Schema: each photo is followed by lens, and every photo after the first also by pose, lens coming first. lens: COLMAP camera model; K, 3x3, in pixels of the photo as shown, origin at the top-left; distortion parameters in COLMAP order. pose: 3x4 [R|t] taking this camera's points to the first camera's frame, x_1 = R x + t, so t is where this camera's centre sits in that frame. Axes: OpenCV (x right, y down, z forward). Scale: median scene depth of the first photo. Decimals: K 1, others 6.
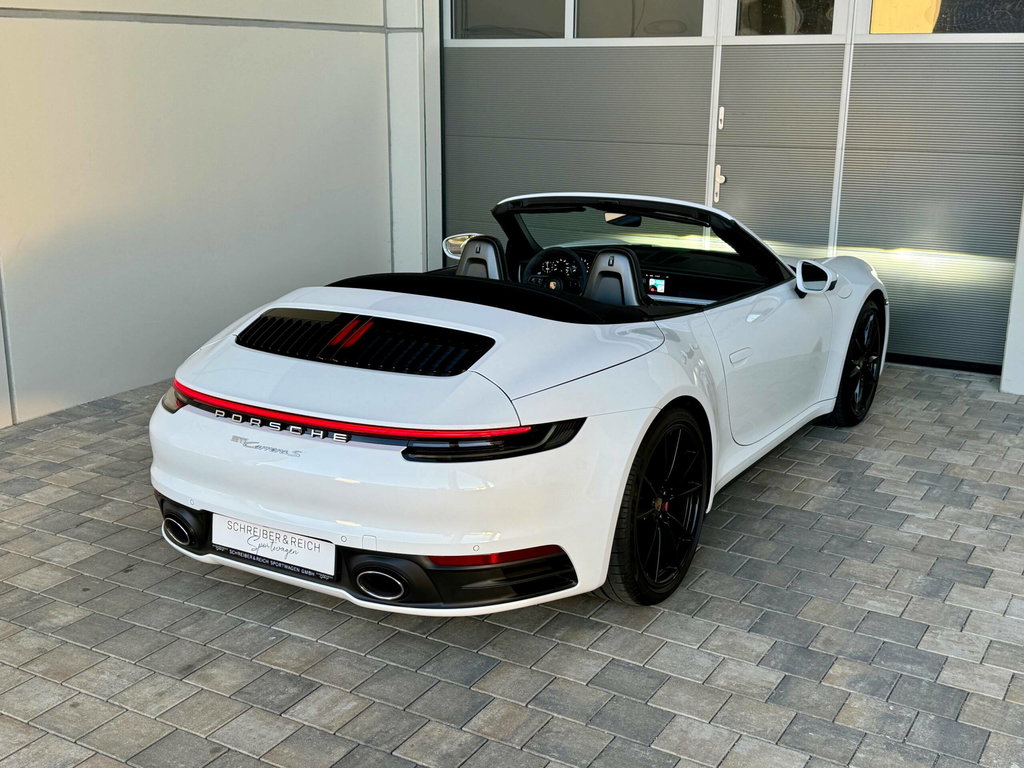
lens RADIAL K [[1200.5, 0, 506.8], [0, 1200.5, 387.5], [0, 0, 1]] dist [0.208796, -0.494113]
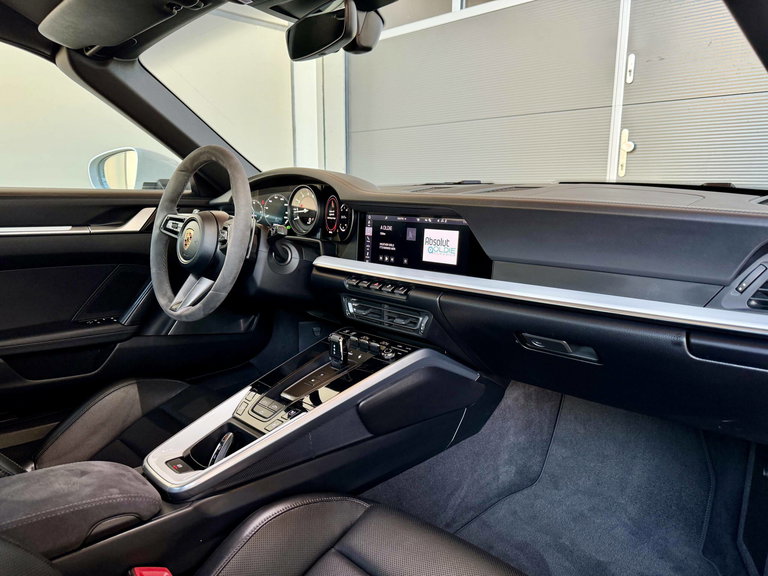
lens RADIAL K [[535.8, 0, 384.0], [0, 535.8, 287.1], [0, 0, 1]] dist [0.069929, -0.102209]
pose [[0.972196, 0.044372, -0.229925, 0.209674], [-0.061627, 0.995752, -0.068413, -0.089999], [0.225913, 0.080680, 0.970801, 1.233039]]
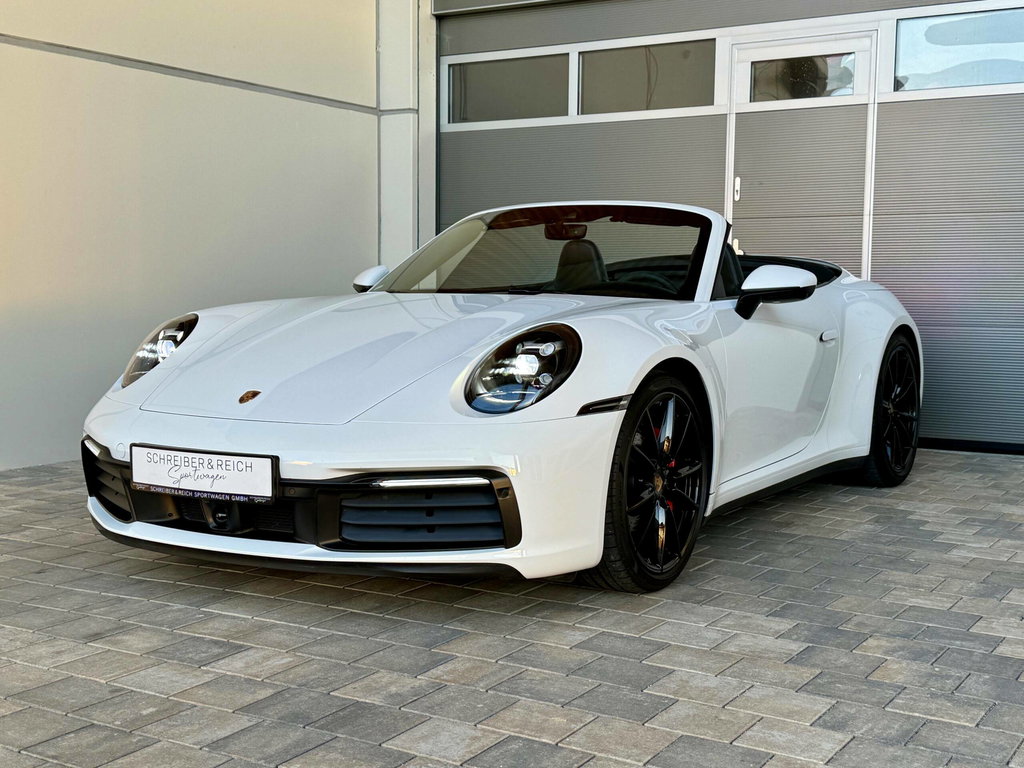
lens RADIAL K [[1328.7, 0, 510.4], [0, 1328.7, 377.9], [0, 0, 1]] dist [0.218400, -0.536353]
pose [[0.999923, 0.006736, -0.010421, 0.031008], [-0.008610, 0.981407, -0.191746, 0.224341], [0.008935, 0.191821, 0.981389, 0.056024]]
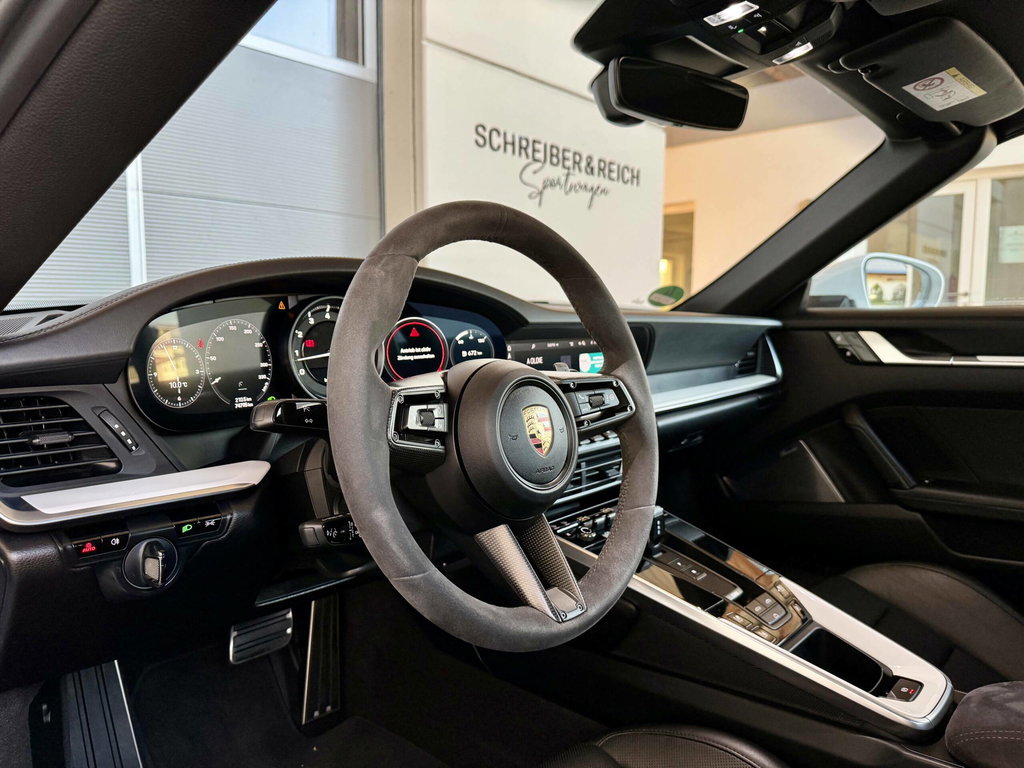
lens RADIAL K [[714.4, 0, 515.9], [0, 714.4, 381.0], [0, 0, 1]] dist [0.064449, -0.091395]
pose [[0.199264, -0.099719, 0.974859, -0.065858], [0.255960, 0.965571, 0.046450, -0.139484], [-0.945927, 0.240269, 0.217927, 1.427413]]
